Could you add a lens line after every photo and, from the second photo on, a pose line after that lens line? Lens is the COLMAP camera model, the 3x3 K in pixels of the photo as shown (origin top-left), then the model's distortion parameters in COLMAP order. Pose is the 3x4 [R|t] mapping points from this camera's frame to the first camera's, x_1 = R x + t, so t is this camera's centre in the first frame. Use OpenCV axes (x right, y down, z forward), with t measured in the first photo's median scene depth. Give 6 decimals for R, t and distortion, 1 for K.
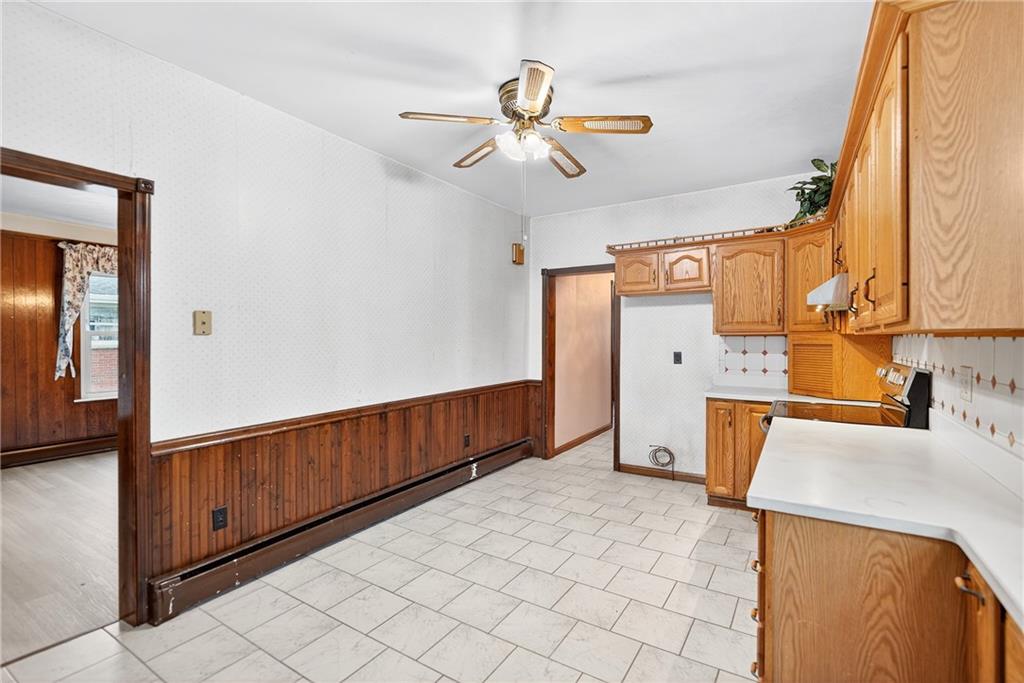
lens RADIAL K [[467.7, 0, 510.8], [0, 467.7, 342.5], [0, 0, 1]] dist [-0.004292, -0.000204]
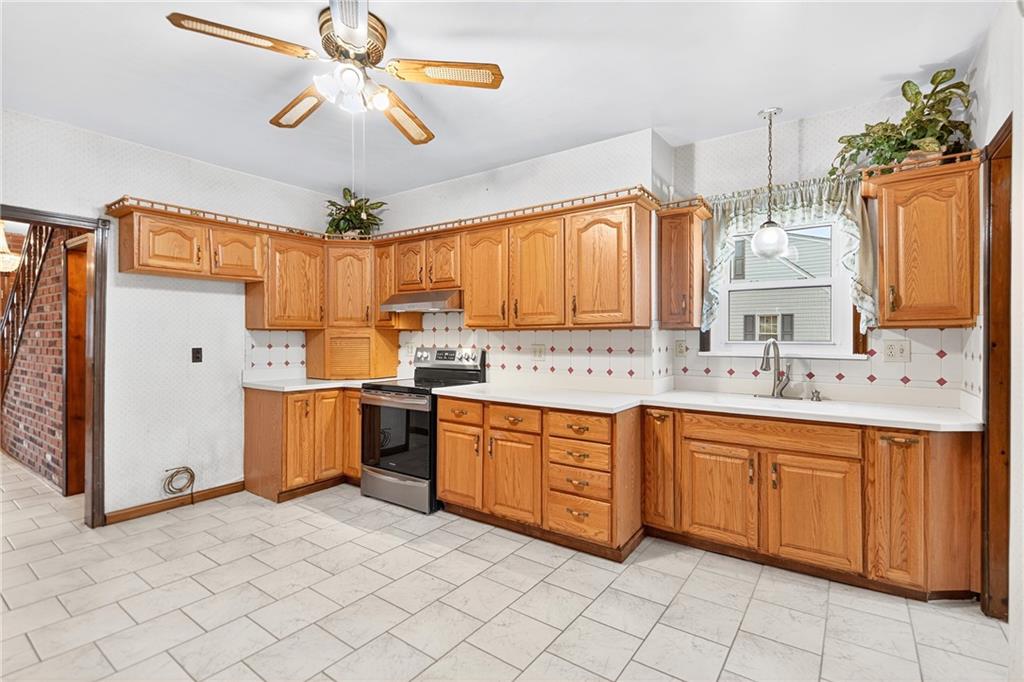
lens RADIAL K [[467.7, 0, 513.1], [0, 467.7, 335.5], [0, 0, 1]] dist [-0.004292, -0.000204]
pose [[0.064188, 0.006100, 0.997919, -0.491584], [0.010854, 0.999918, -0.006810, 0.010717], [-0.997879, 0.011269, 0.064117, 0.427308]]
